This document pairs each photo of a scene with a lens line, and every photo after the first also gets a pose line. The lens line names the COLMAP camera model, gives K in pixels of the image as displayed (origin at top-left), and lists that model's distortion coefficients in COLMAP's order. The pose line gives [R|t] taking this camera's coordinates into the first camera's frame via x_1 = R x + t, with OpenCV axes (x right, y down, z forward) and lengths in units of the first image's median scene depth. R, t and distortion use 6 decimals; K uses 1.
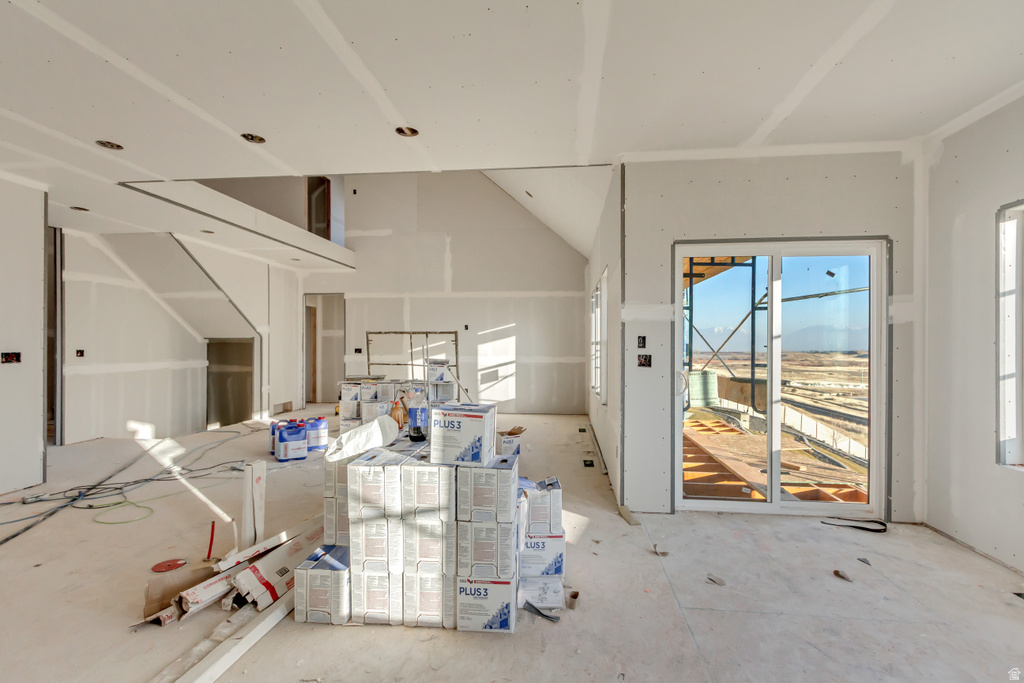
lens RADIAL K [[471.7, 0, 520.7], [0, 471.7, 340.8], [0, 0, 1]] dist [0.006922, -0.000214]
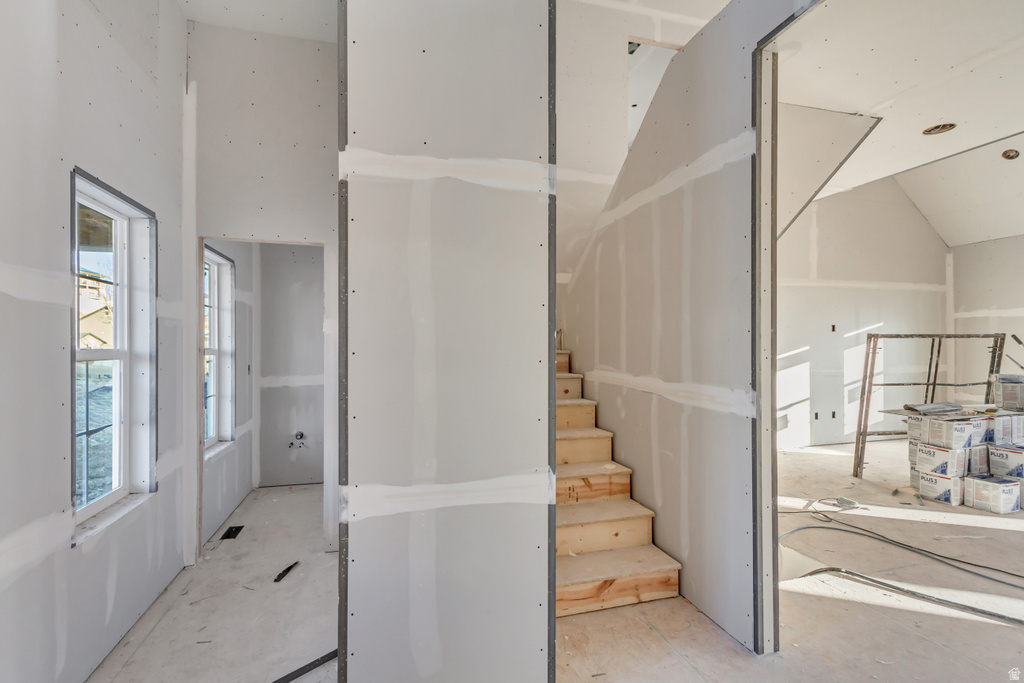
lens RADIAL K [[471.7, 0, 522.6], [0, 471.7, 342.3], [0, 0, 1]] dist [0.006922, -0.000214]
pose [[0.928820, -0.007498, 0.370455, -0.943753], [0.006864, 0.999972, 0.003031, -0.012954], [-0.370467, -0.000273, 0.928846, 0.547554]]
